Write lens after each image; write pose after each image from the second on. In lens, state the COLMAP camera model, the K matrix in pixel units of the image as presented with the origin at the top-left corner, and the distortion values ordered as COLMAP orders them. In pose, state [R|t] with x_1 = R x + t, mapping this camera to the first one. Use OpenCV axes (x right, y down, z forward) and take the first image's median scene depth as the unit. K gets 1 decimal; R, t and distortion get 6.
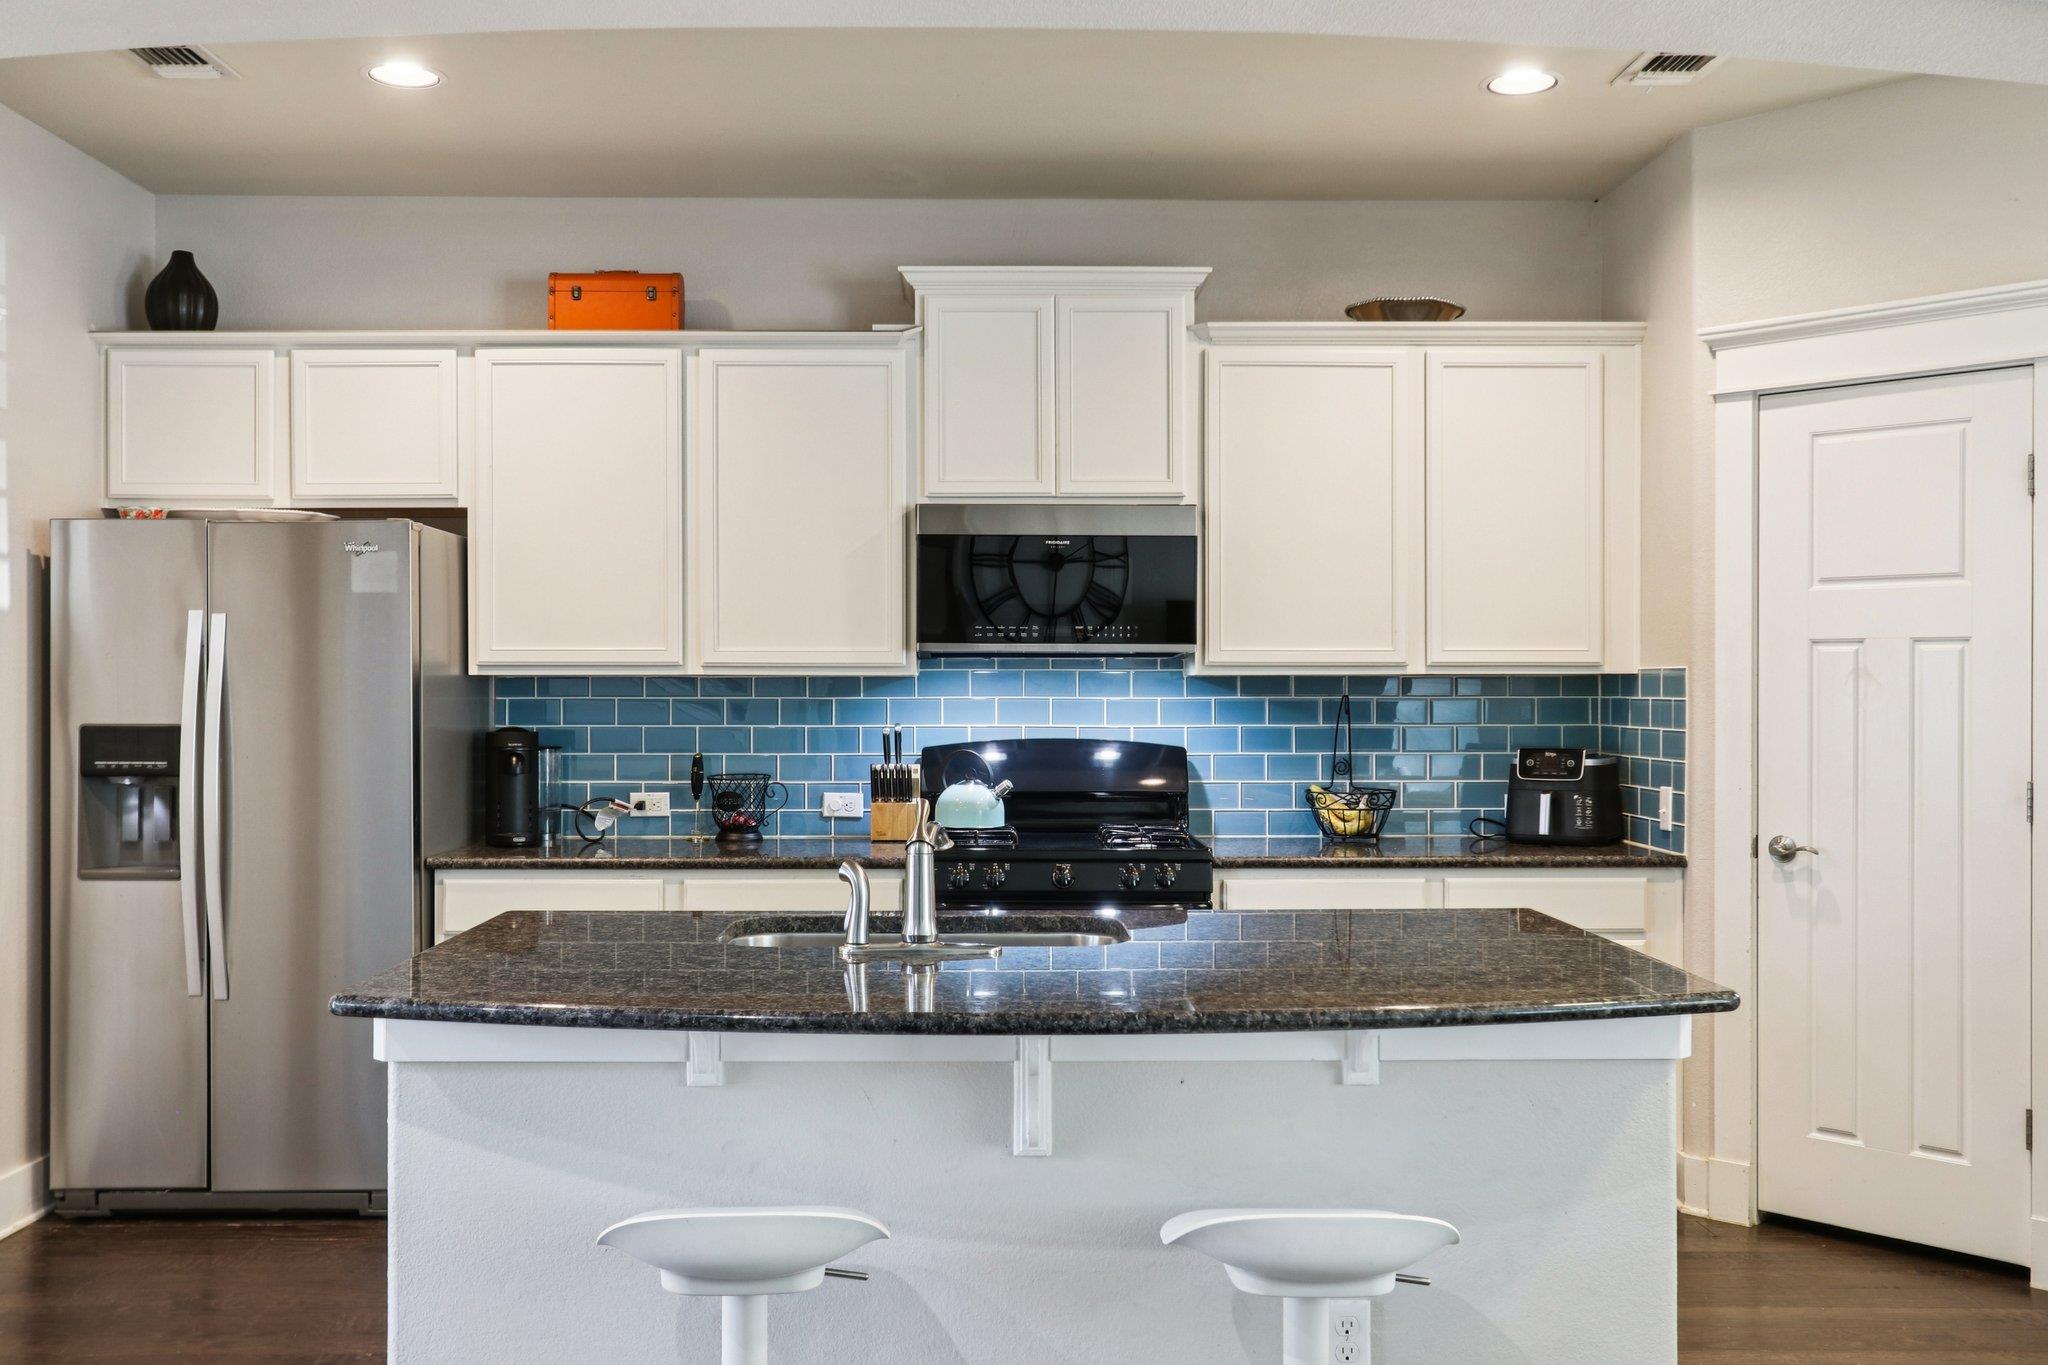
lens RADIAL K [[1793.5, 0, 980.7], [0, 1793.5, 685.1], [0, 0, 1]] dist [-0.012092, 0.020805]
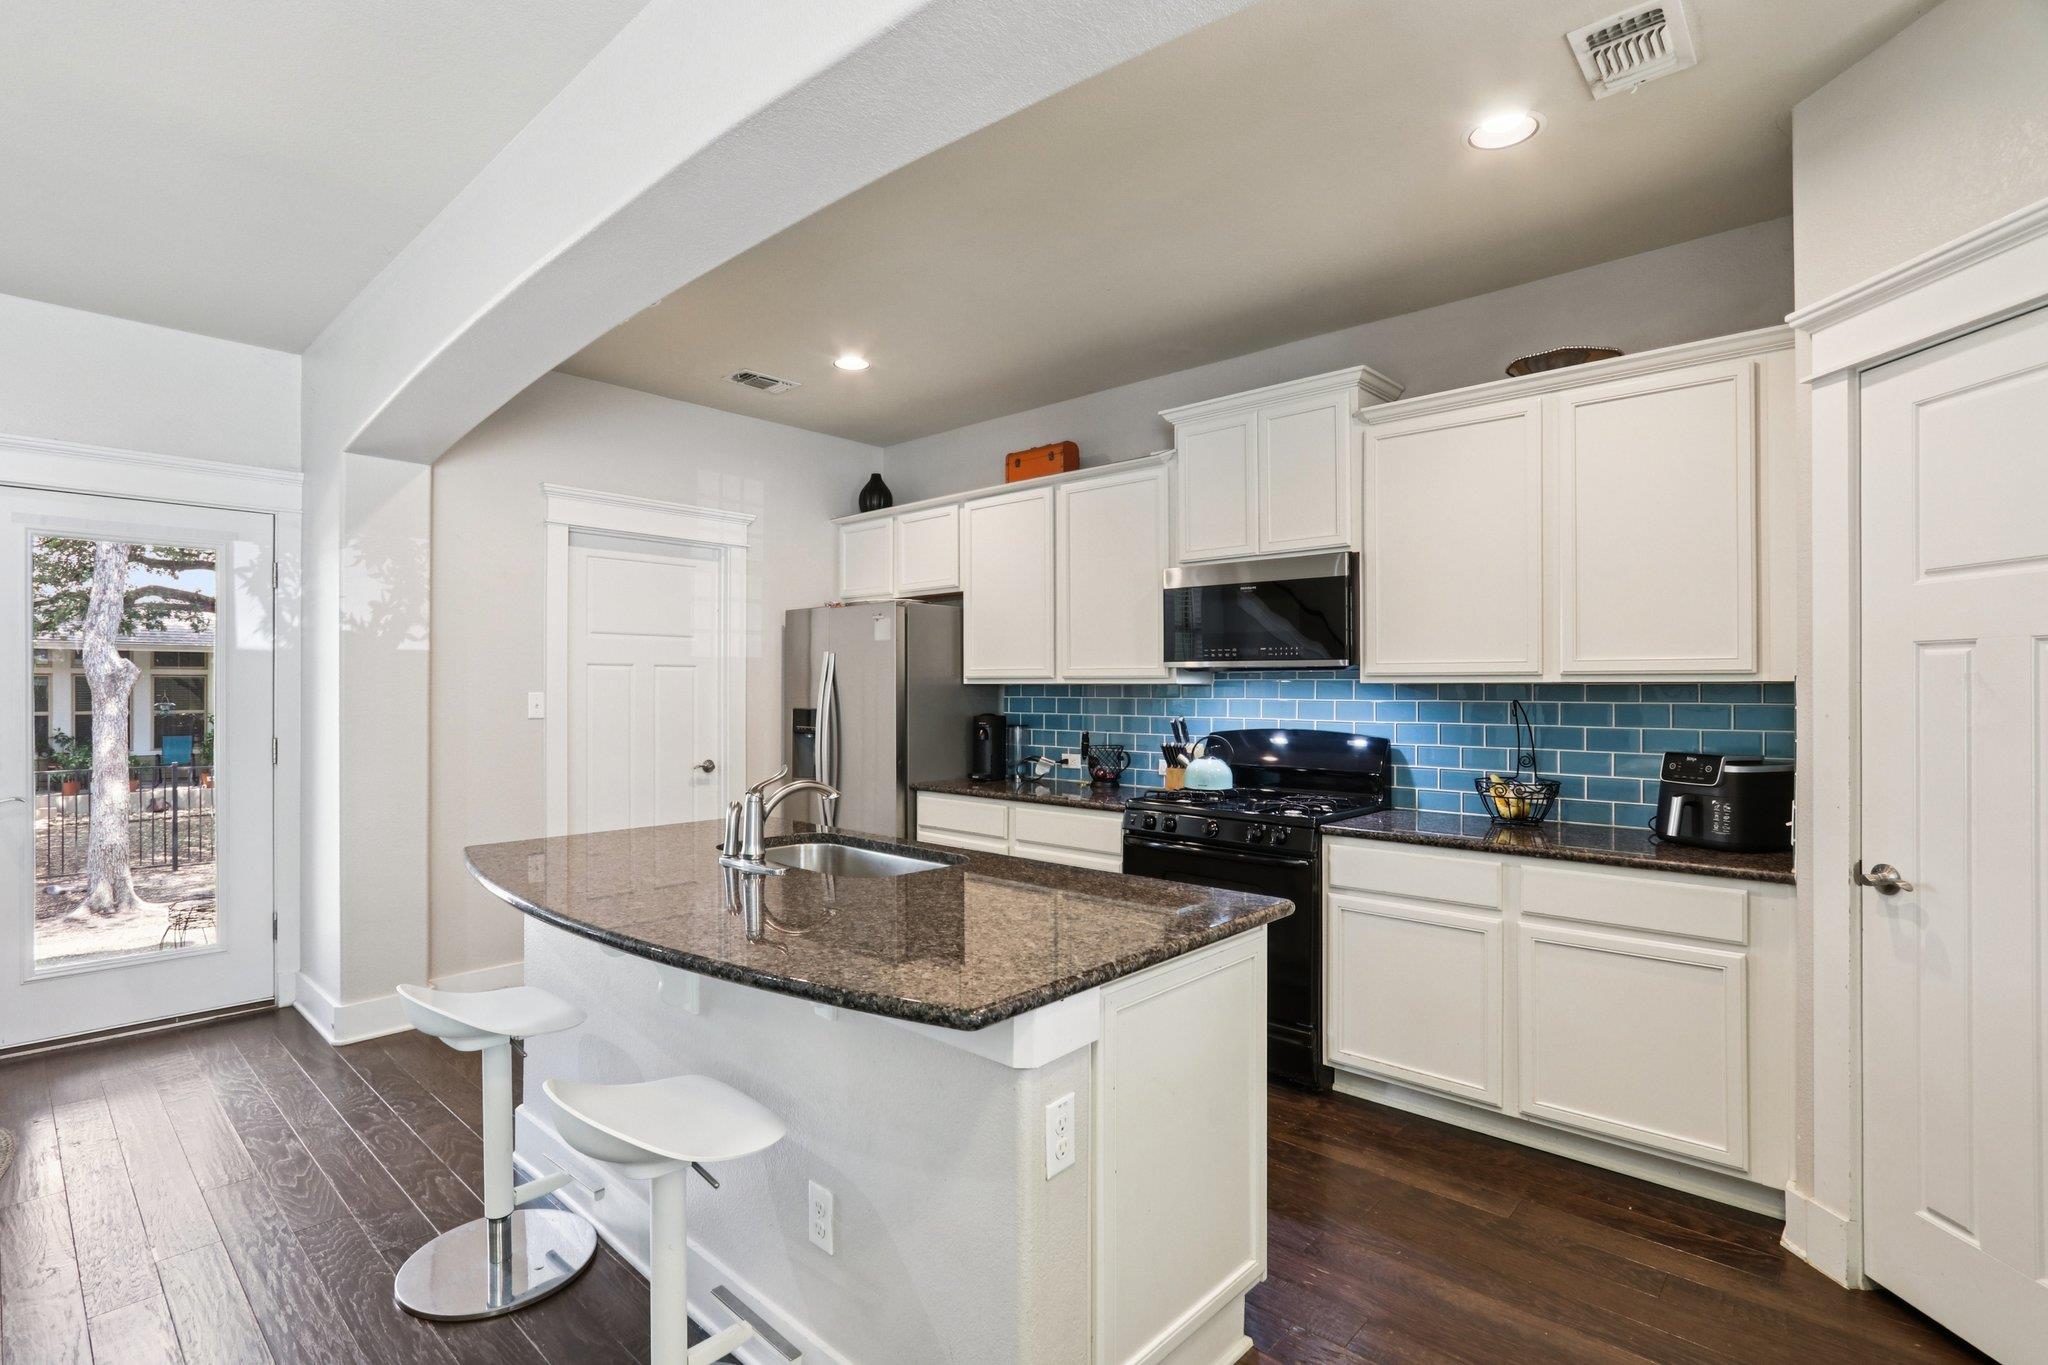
lens RADIAL K [[965.9, 0, 981.9], [0, 965.9, 687.9], [0, 0, 1]] dist [-0.018242, 0.002040]
pose [[0.715783, 0.001103, -0.698322, 0.409553], [-0.000574, 0.999999, 0.000991, -0.002820], [0.698322, -0.000309, 0.715783, 0.317165]]
